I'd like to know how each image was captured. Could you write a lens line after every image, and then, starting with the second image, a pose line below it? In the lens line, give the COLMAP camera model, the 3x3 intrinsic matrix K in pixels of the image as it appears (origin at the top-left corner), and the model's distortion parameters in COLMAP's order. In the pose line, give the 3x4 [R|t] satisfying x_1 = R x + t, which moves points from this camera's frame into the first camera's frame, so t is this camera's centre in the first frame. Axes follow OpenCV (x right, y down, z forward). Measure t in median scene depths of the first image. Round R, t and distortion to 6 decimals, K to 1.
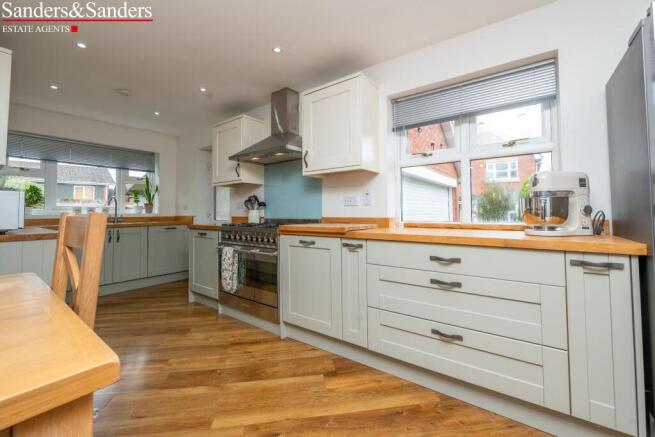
lens RADIAL K [[268.1, 0, 316.2], [0, 268.1, 203.2], [0, 0, 1]] dist [-0.001618, -0.000546]
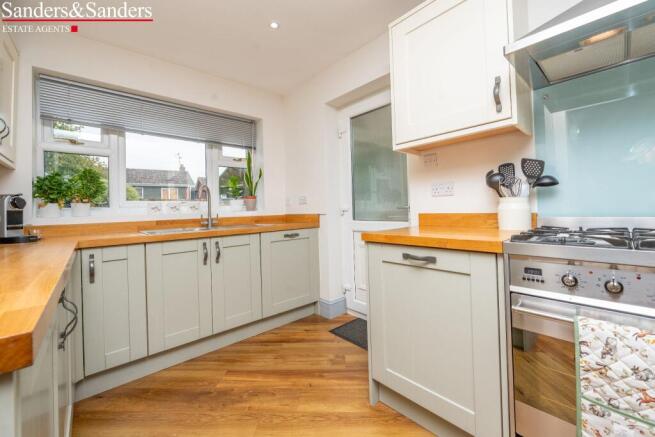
lens RADIAL K [[268.1, 0, 322.2], [0, 268.1, 204.0], [0, 0, 1]] dist [-0.001618, -0.000546]
pose [[0.979847, -0.026185, -0.198027, -0.407550], [0.029585, 0.999461, 0.014229, 0.019214], [0.197548, -0.019801, 0.980093, 0.489149]]
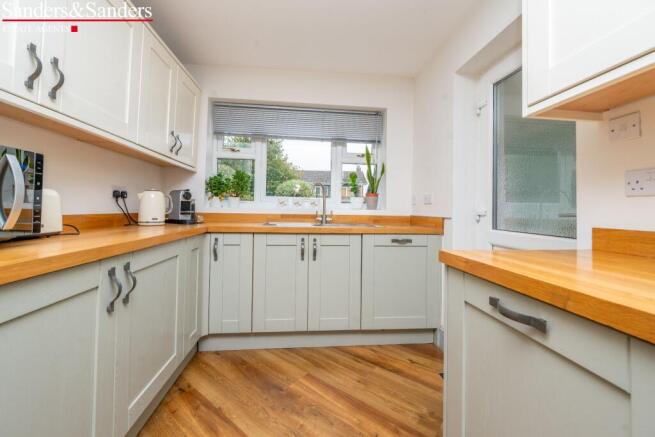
lens RADIAL K [[268.1, 0, 325.6], [0, 268.1, 202.3], [0, 0, 1]] dist [-0.001618, -0.000546]
pose [[0.676821, 0.001115, -0.736147, -0.310572], [0.000438, 0.999998, 0.001917, 0.023142], [0.736147, -0.001619, 0.676820, 0.637793]]
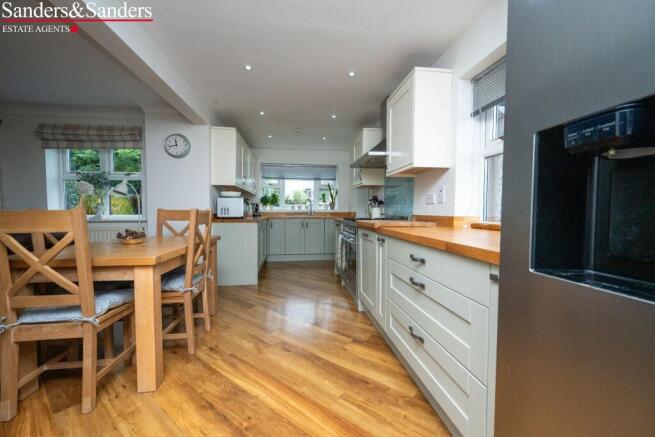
lens RADIAL K [[252.4, 0, 328.7], [0, 252.4, 216.3], [0, 0, 1]] dist [-0.001982, -0.000277]
pose [[0.706291, 0.026163, -0.707438, 0.383277], [0.017996, 0.998330, 0.054888, -0.000901], [0.707693, -0.051498, 0.704641, 0.058914]]
